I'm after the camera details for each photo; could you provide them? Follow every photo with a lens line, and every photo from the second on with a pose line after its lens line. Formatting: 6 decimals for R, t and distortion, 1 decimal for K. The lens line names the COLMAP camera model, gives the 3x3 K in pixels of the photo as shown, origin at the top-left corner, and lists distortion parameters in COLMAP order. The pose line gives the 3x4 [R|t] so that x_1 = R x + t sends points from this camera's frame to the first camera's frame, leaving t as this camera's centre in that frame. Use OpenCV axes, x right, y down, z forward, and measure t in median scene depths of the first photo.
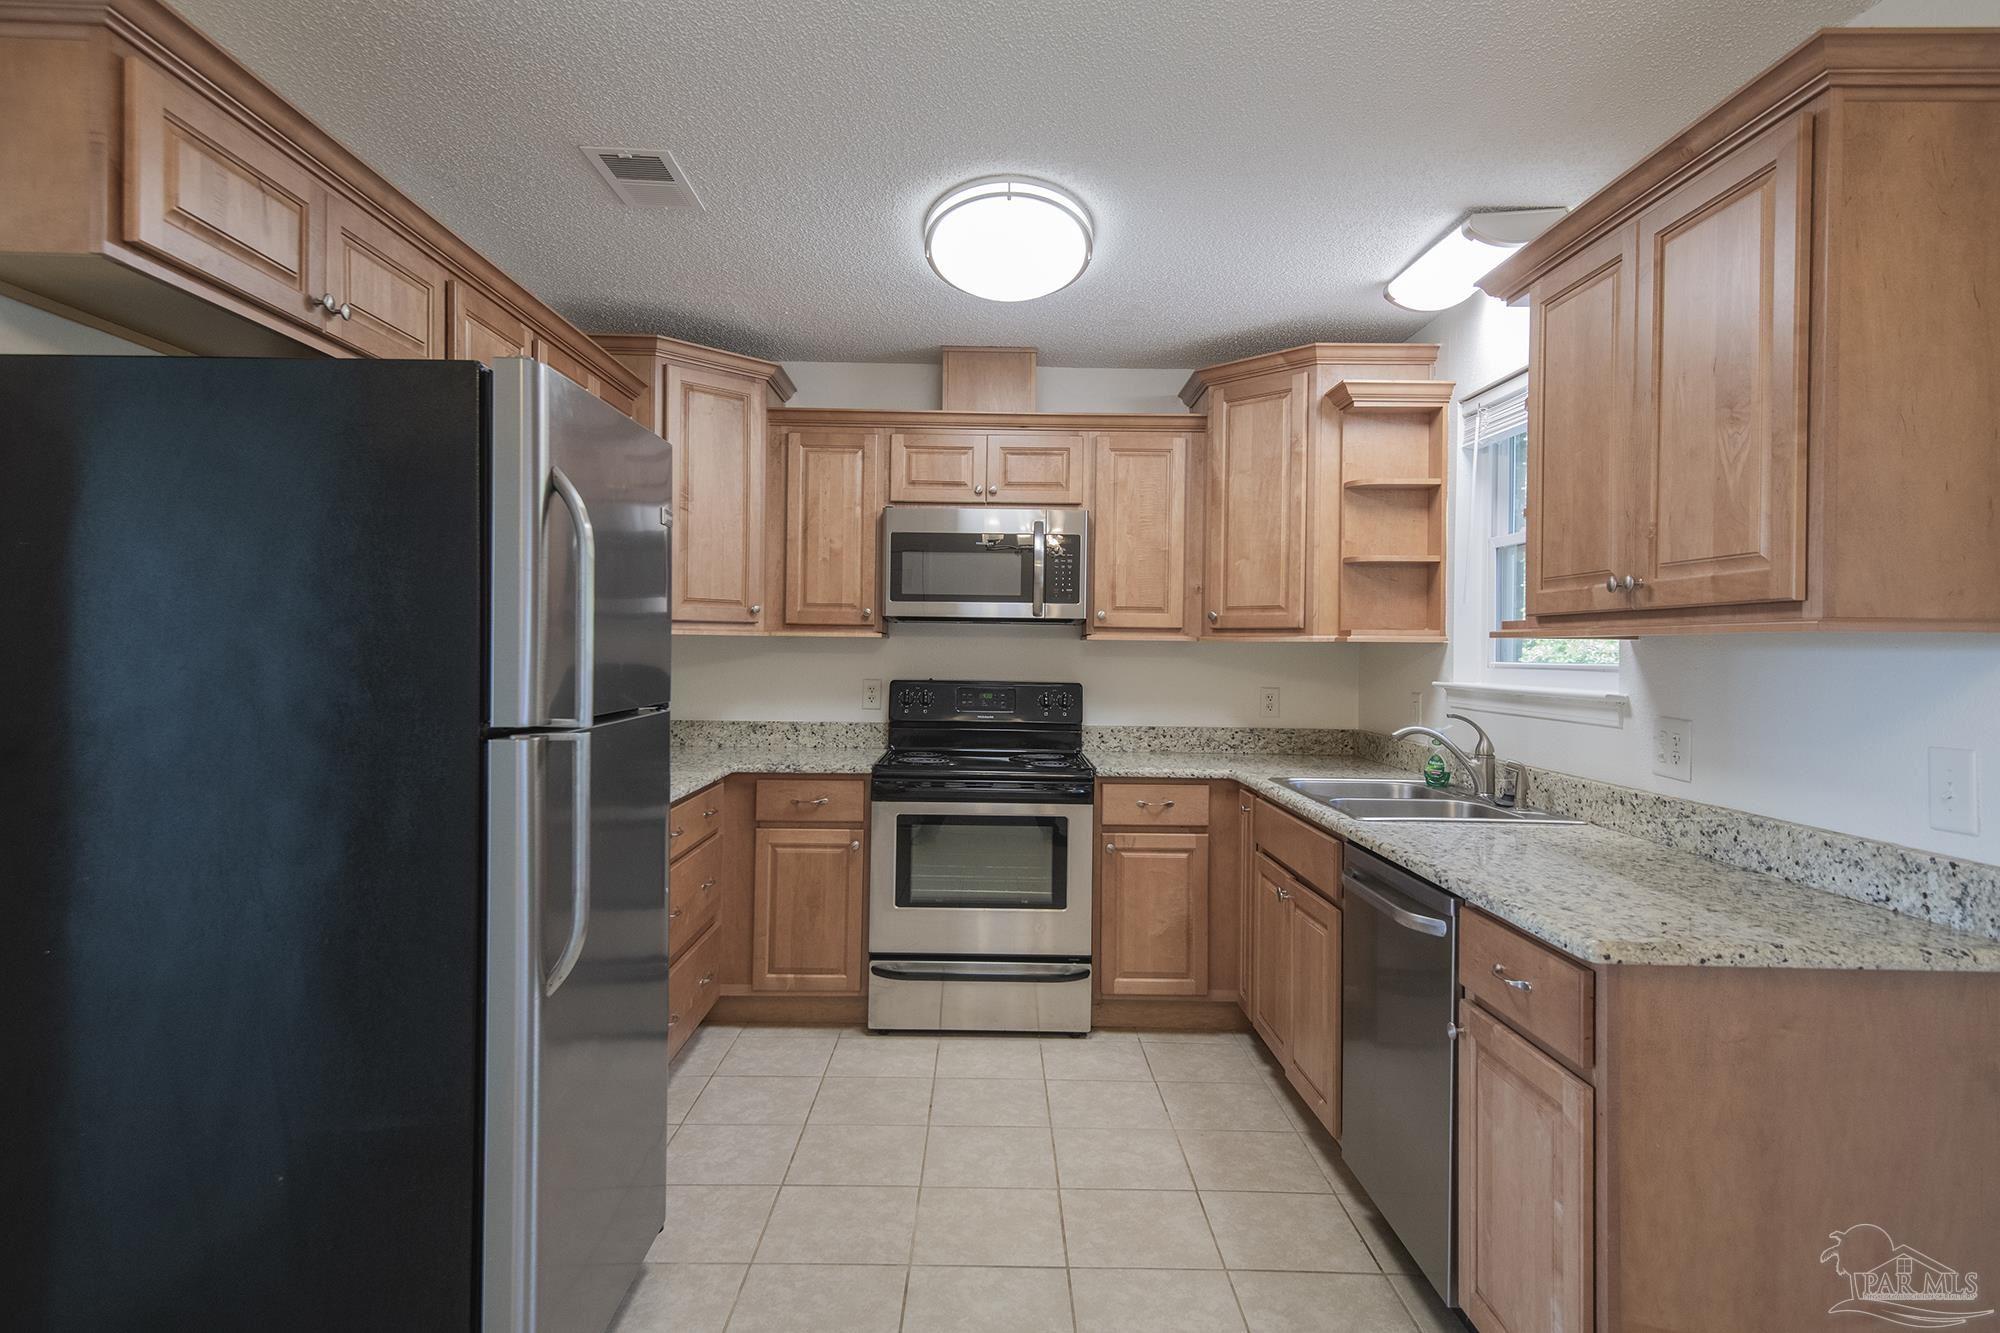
lens RADIAL K [[1182.1, 0, 1000.4], [0, 1182.1, 665.9], [0, 0, 1]] dist [0.034240, -0.012729]
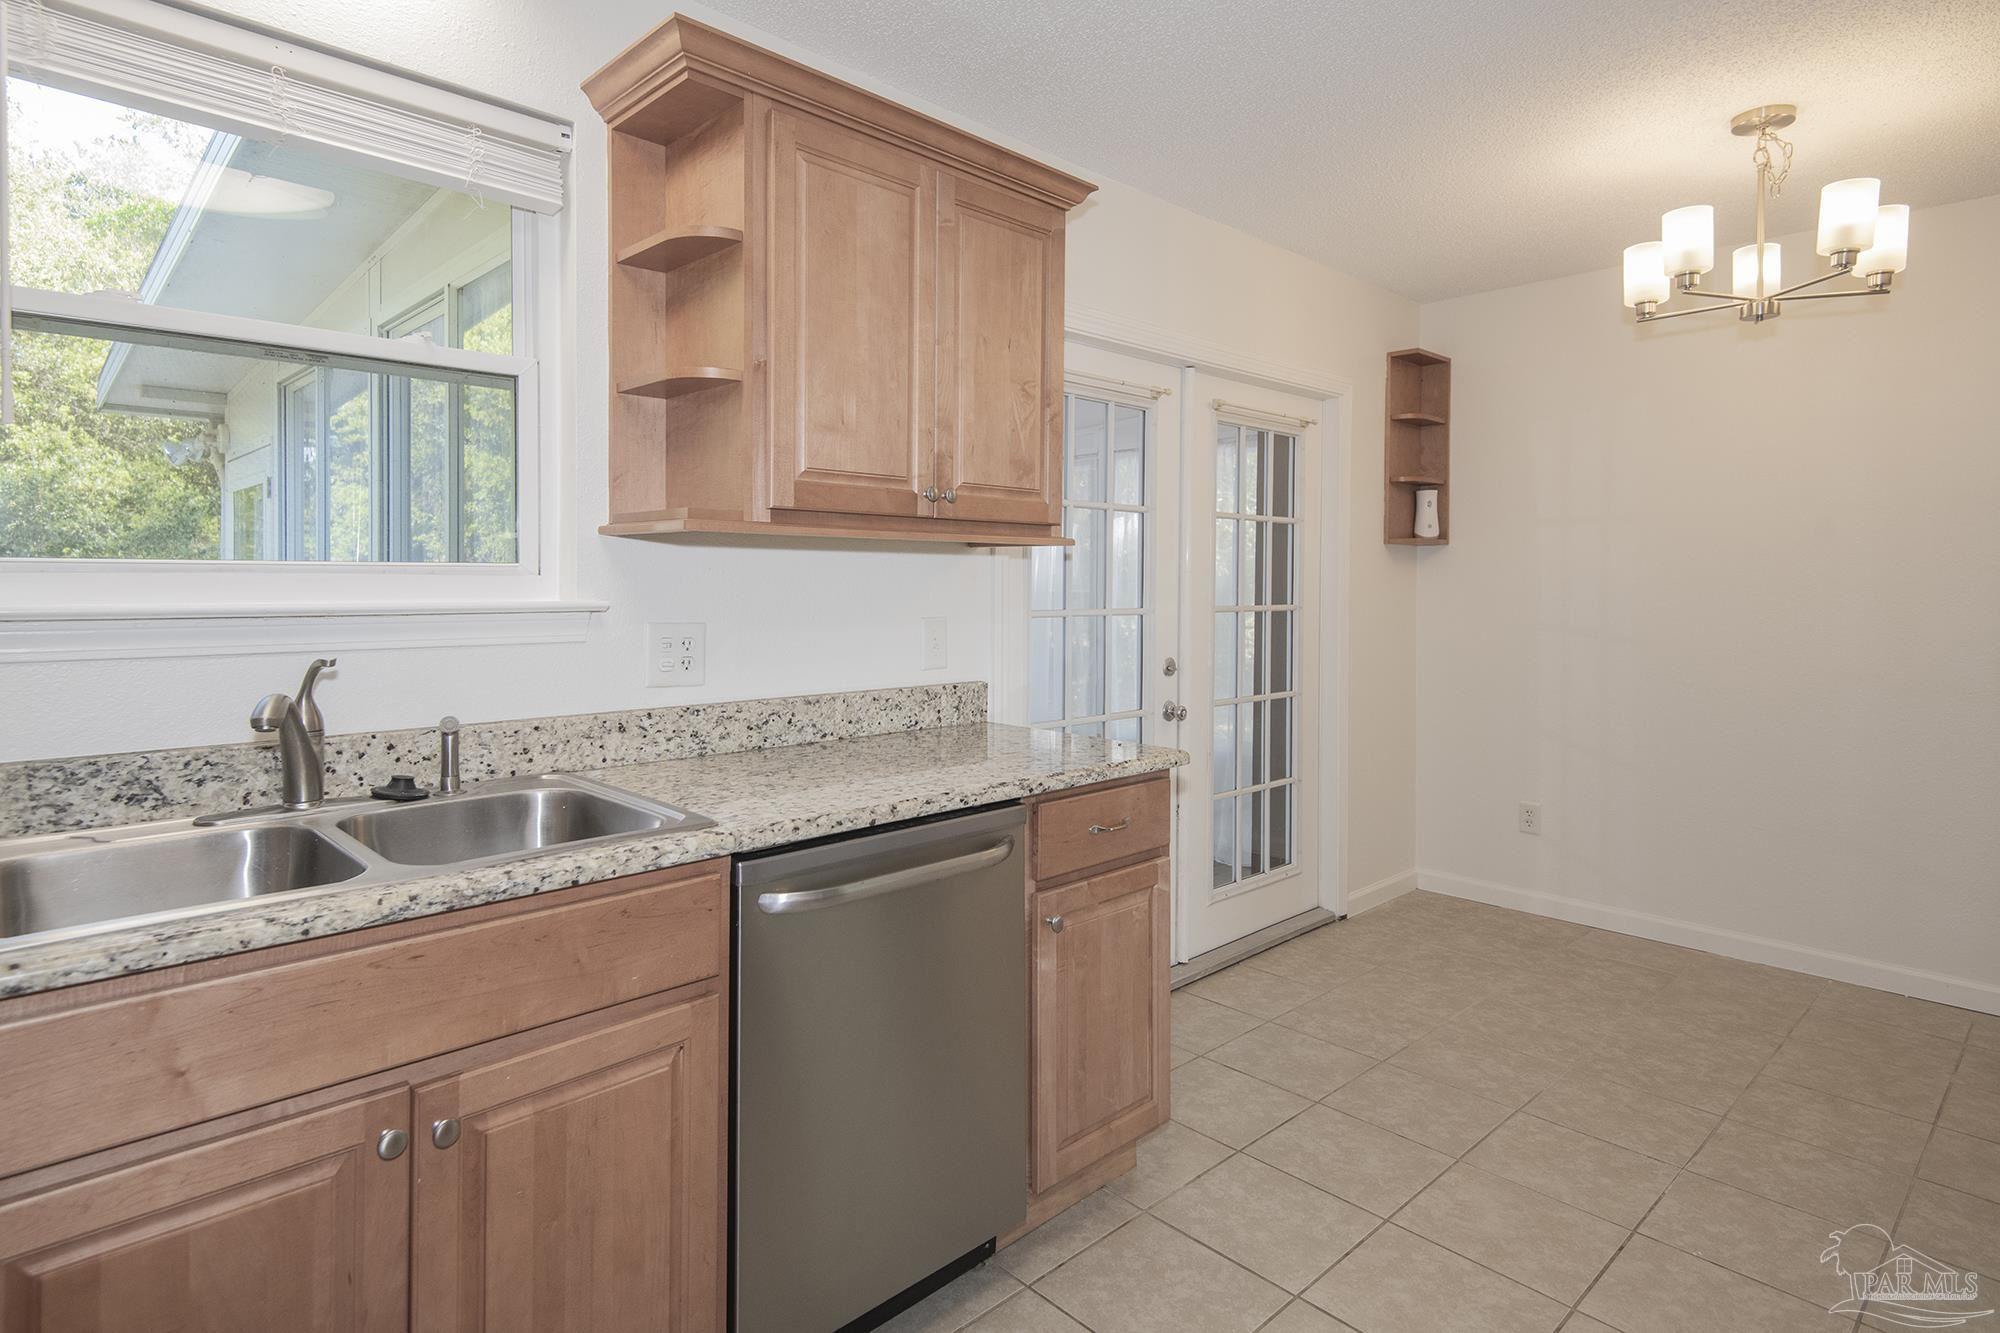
lens RADIAL K [[1052.6, 0, 977.8], [0, 1052.6, 591.6], [0, 0, 1]] dist [0.026927, -0.003196]
pose [[-0.704679, -0.020692, 0.709224, -0.202873], [-0.005738, 0.999708, 0.023467, -0.000279], [-0.709503, 0.012467, -0.704593, 1.569774]]
